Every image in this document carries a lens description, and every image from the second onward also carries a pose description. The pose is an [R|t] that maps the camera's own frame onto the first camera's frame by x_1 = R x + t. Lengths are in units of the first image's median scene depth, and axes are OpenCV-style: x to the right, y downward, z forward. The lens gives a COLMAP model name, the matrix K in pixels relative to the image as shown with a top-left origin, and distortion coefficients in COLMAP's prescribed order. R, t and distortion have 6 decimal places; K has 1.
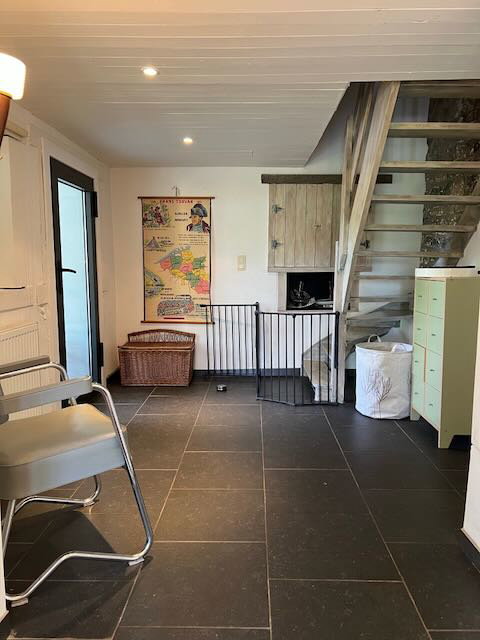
lens RADIAL K [[480.1, 0, 240.7], [0, 480.1, 322.4], [0, 0, 1]] dist [0.002517, 0.007707]
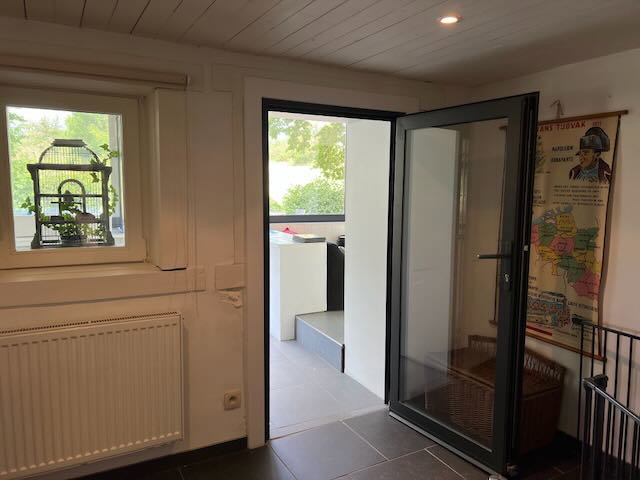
lens RADIAL K [[480.1, 0, 318.8], [0, 480.1, 233.5], [0, 0, 1]] dist [0.002517, 0.007707]
pose [[0.497959, 0.084073, -0.863115, 0.223930], [-0.114663, 0.992934, 0.030565, -0.112917], [0.859586, 0.083747, 0.504081, 0.483447]]
